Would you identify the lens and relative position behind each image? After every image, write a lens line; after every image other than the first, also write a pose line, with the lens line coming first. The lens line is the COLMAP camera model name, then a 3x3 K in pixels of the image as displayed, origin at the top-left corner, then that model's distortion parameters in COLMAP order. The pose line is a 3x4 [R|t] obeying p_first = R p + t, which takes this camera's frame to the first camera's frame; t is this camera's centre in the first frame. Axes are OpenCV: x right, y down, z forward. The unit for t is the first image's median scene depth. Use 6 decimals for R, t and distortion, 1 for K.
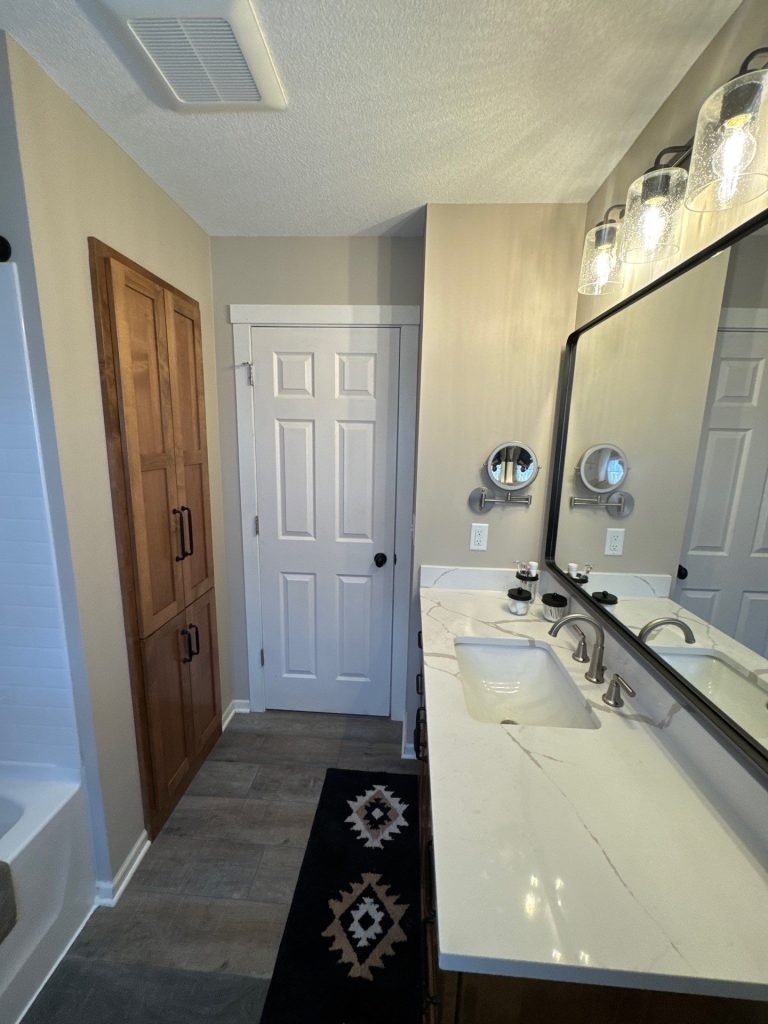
lens RADIAL K [[408.4, 0, 384.6], [0, 408.4, 511.3], [0, 0, 1]] dist [0.000758, -0.000277]
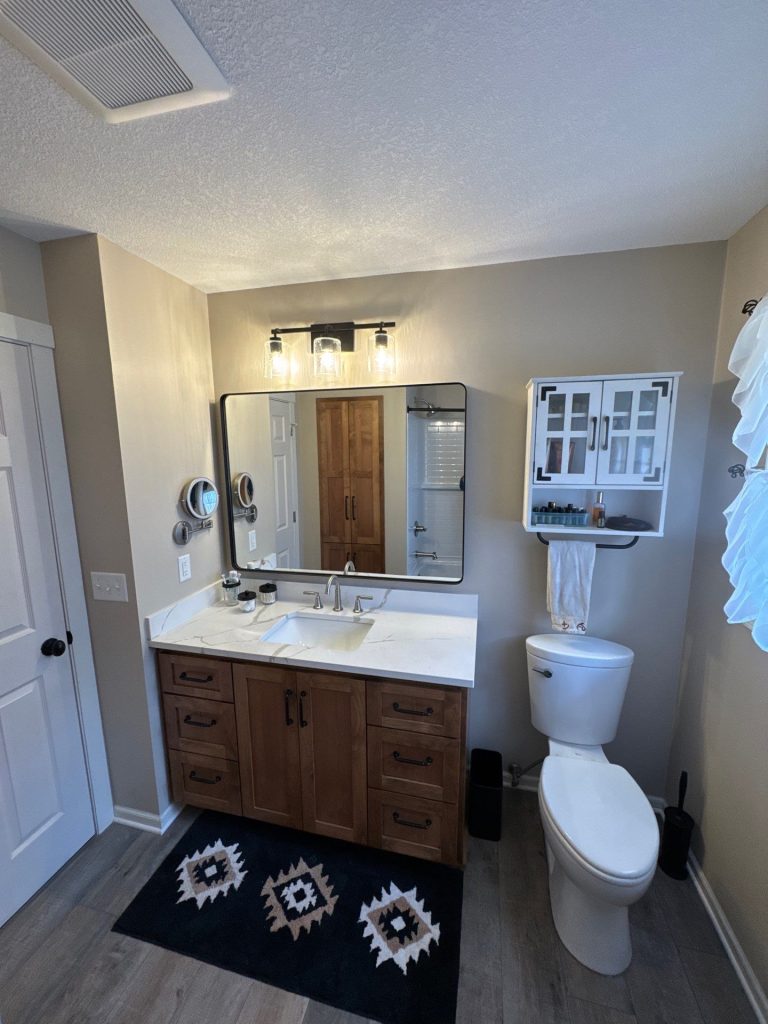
lens RADIAL K [[408.4, 0, 383.8], [0, 408.4, 512.5], [0, 0, 1]] dist [0.000758, -0.000277]
pose [[0.186858, -0.180628, 0.965638, -0.816428], [0.198947, 0.969542, 0.142860, -0.152550], [-0.962031, 0.165416, 0.217102, 0.296204]]
